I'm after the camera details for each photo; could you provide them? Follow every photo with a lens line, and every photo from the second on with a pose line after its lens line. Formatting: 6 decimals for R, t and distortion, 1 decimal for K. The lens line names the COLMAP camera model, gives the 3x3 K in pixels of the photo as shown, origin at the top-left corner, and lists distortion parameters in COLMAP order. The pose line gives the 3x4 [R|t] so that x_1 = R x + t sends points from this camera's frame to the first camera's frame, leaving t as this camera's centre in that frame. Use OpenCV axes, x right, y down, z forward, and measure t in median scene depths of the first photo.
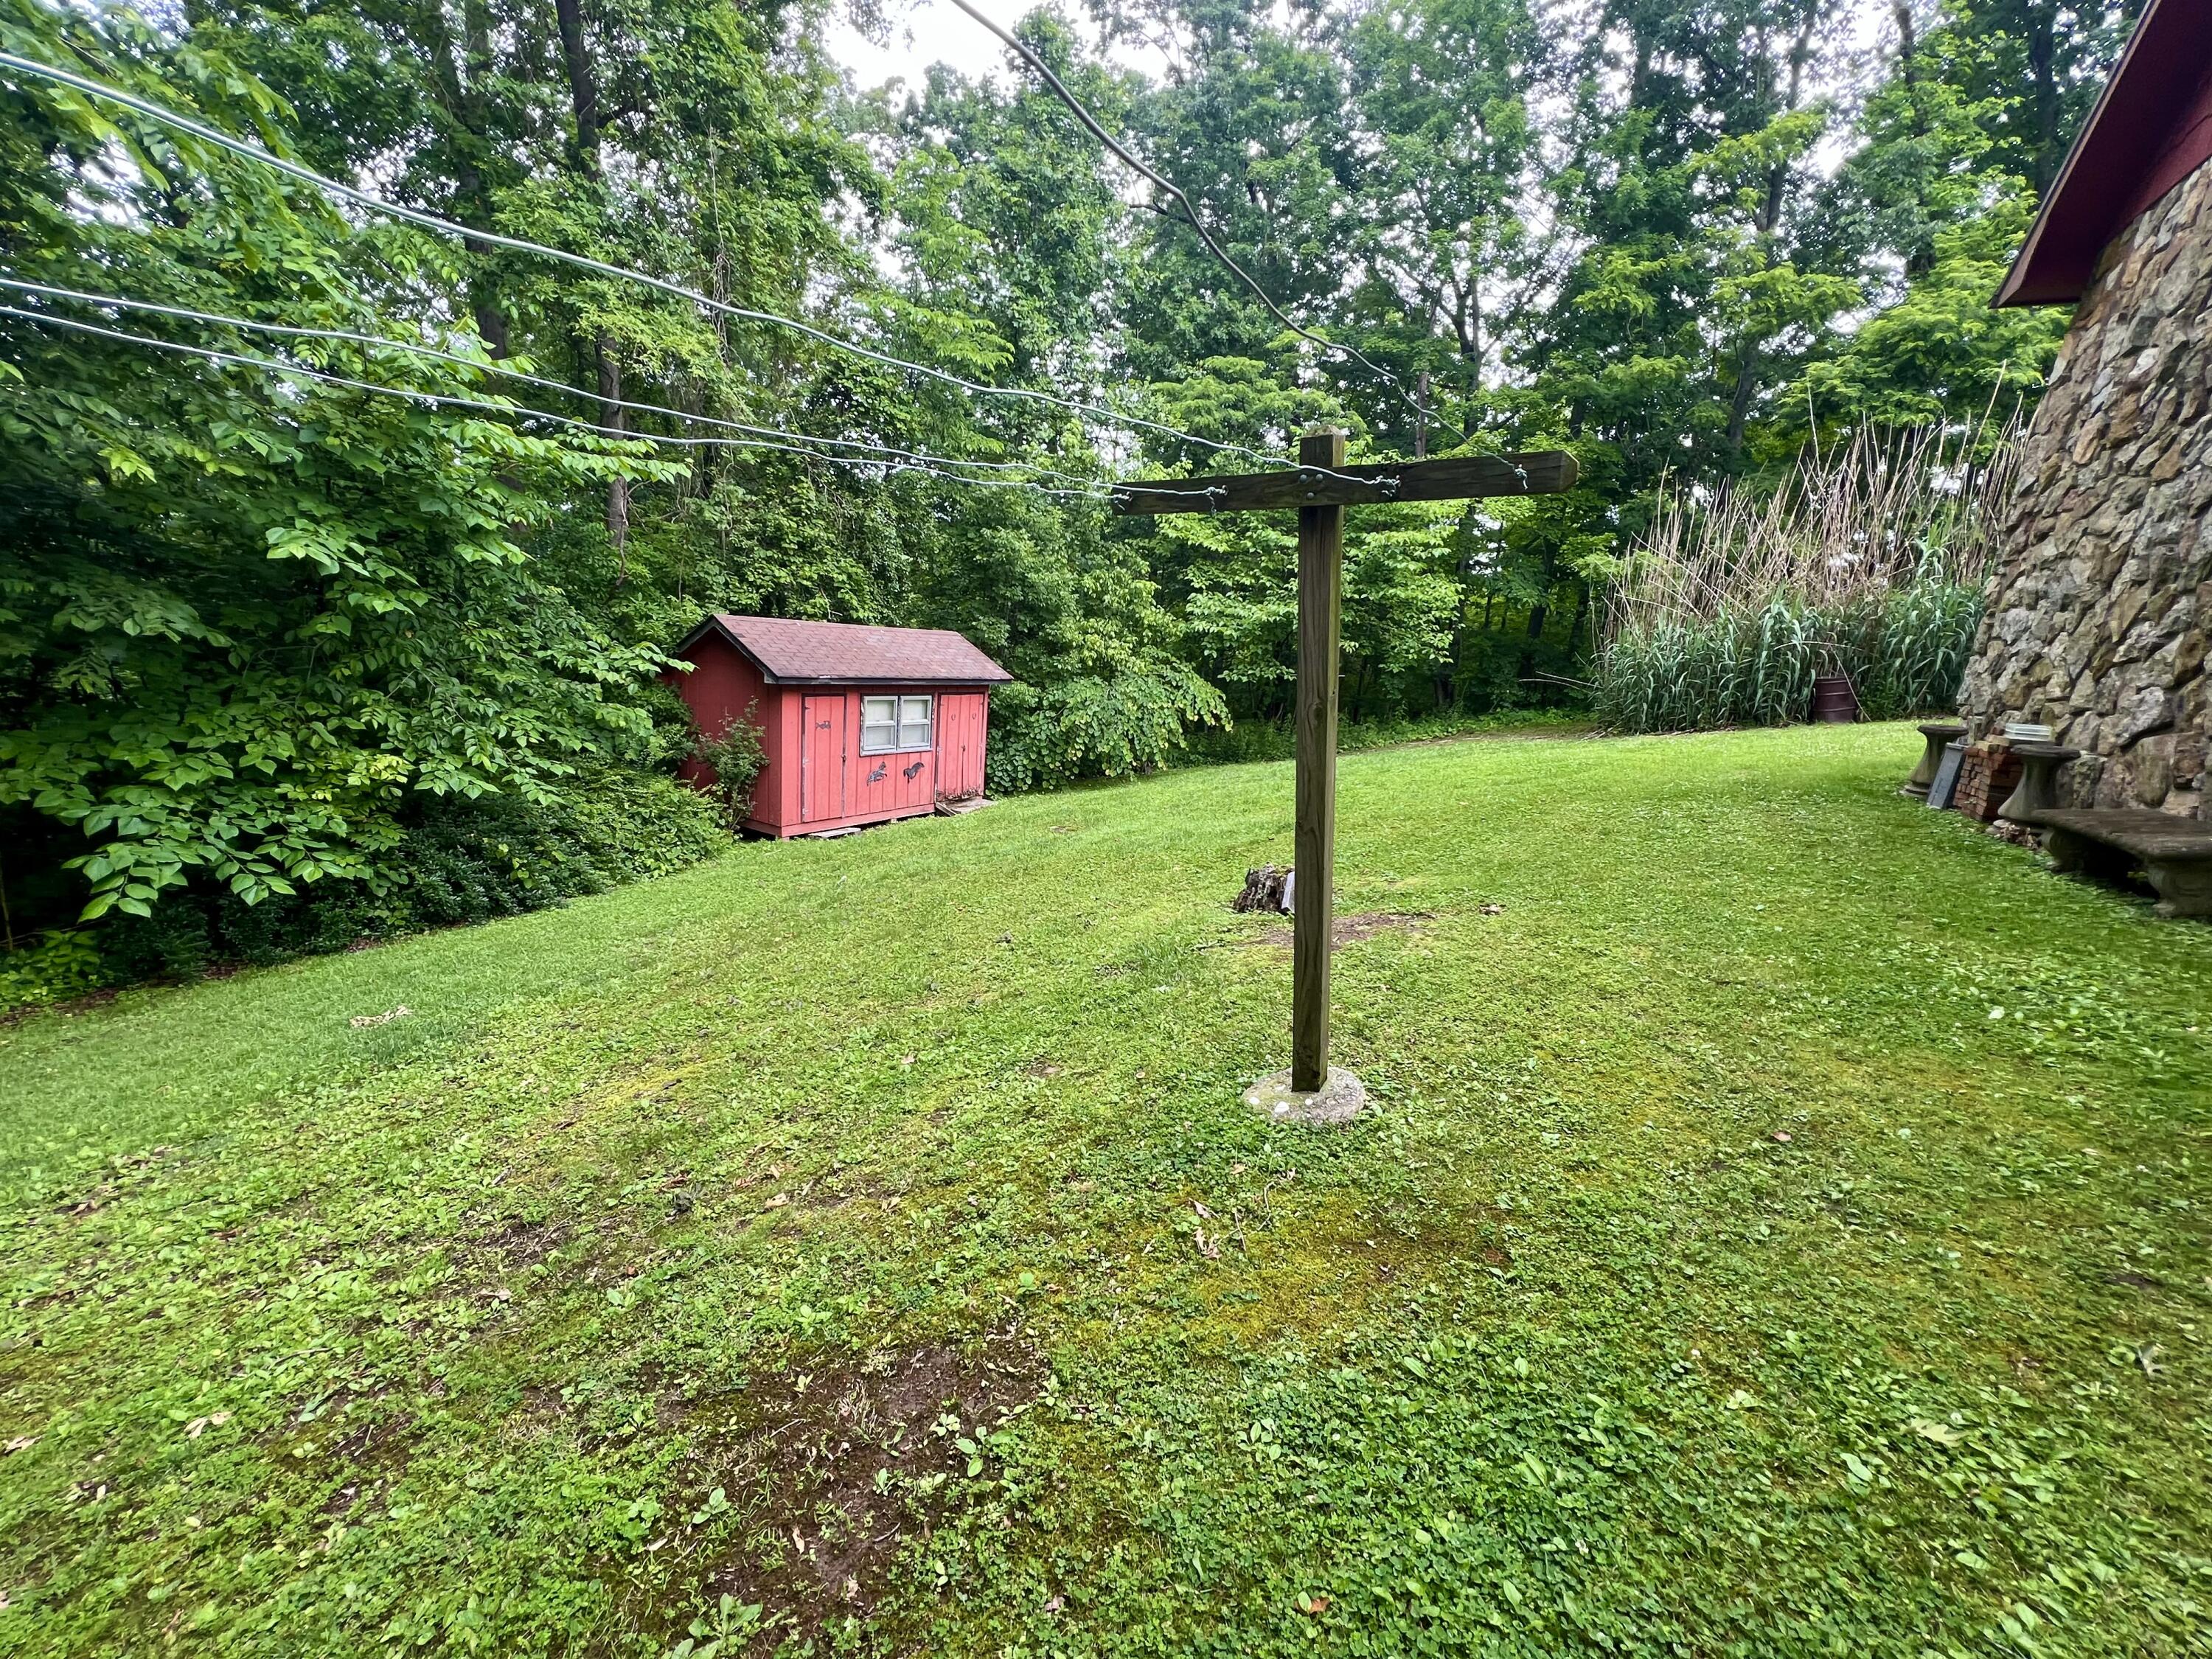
lens RADIAL K [[889.6, 0, 1106.5], [0, 889.6, 818.9], [0, 0, 1]] dist [-0.000943, -0.000032]
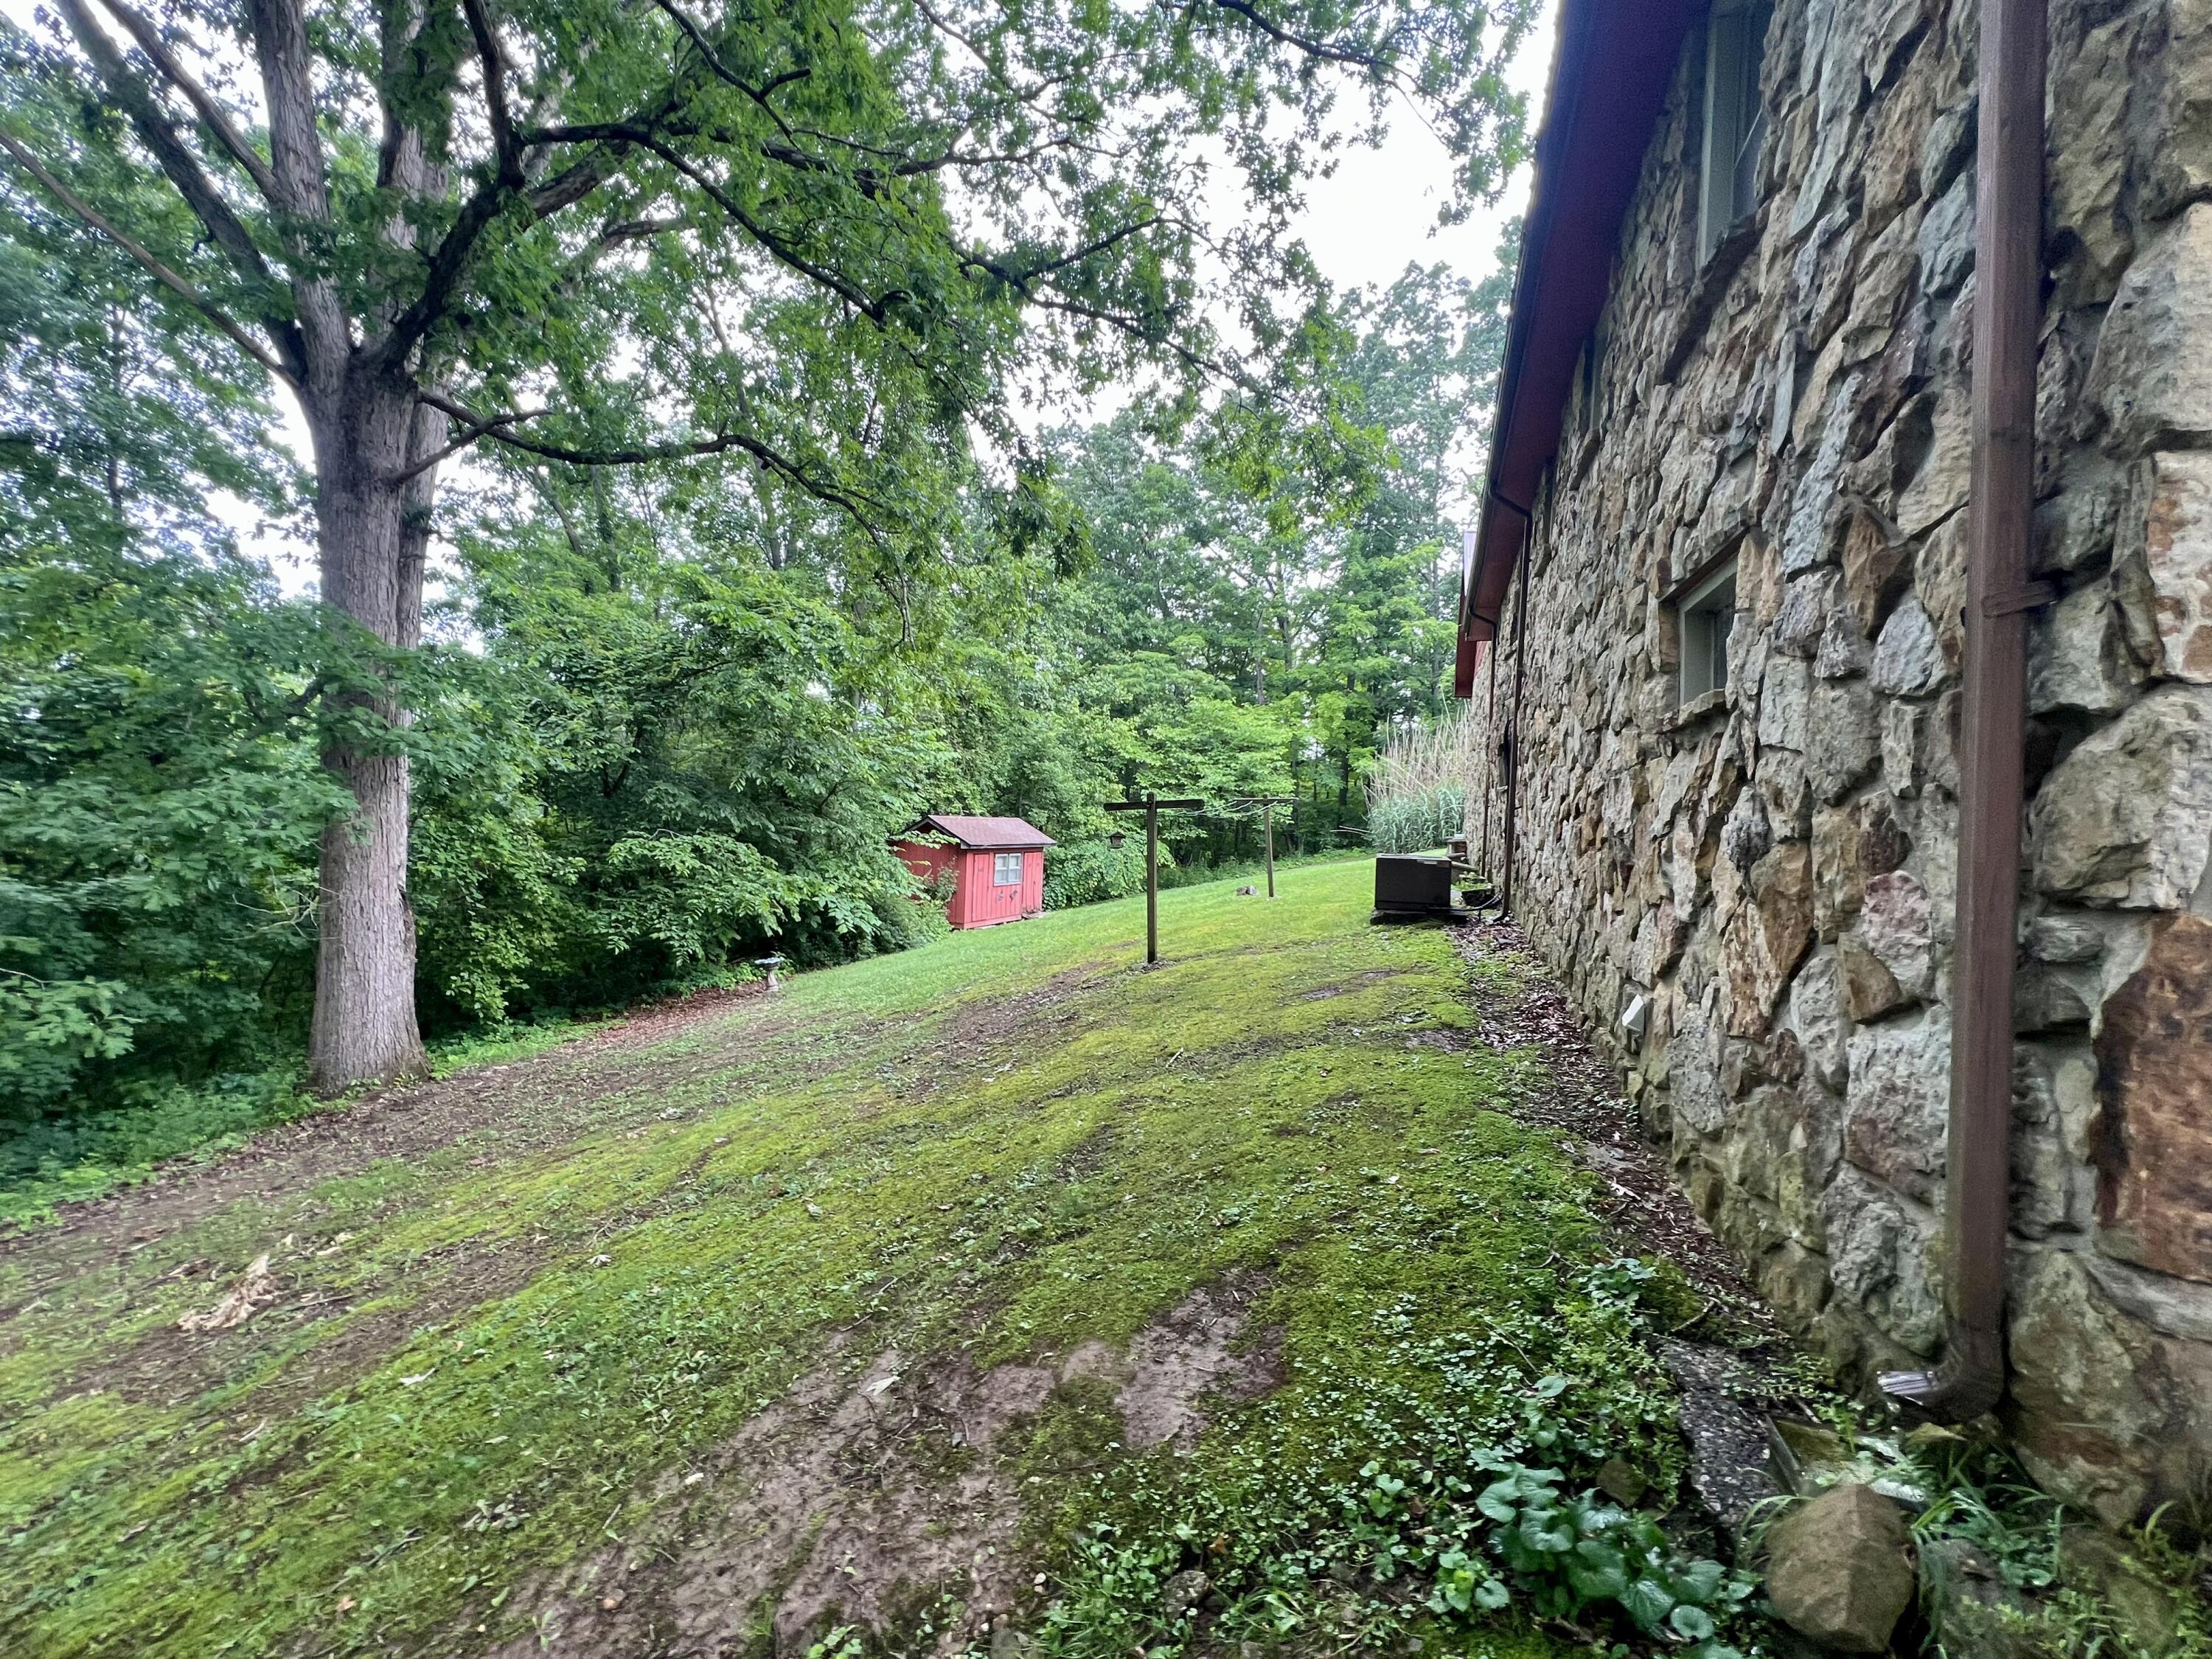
lens RADIAL K [[889.6, 0, 1108.5], [0, 889.6, 833.0], [0, 0, 1]] dist [-0.000943, -0.000032]
pose [[0.987620, -0.048816, 0.149076, -0.258510], [0.075222, 0.981333, -0.176996, 0.139835], [-0.137653, 0.186019, 0.972856, -0.717642]]
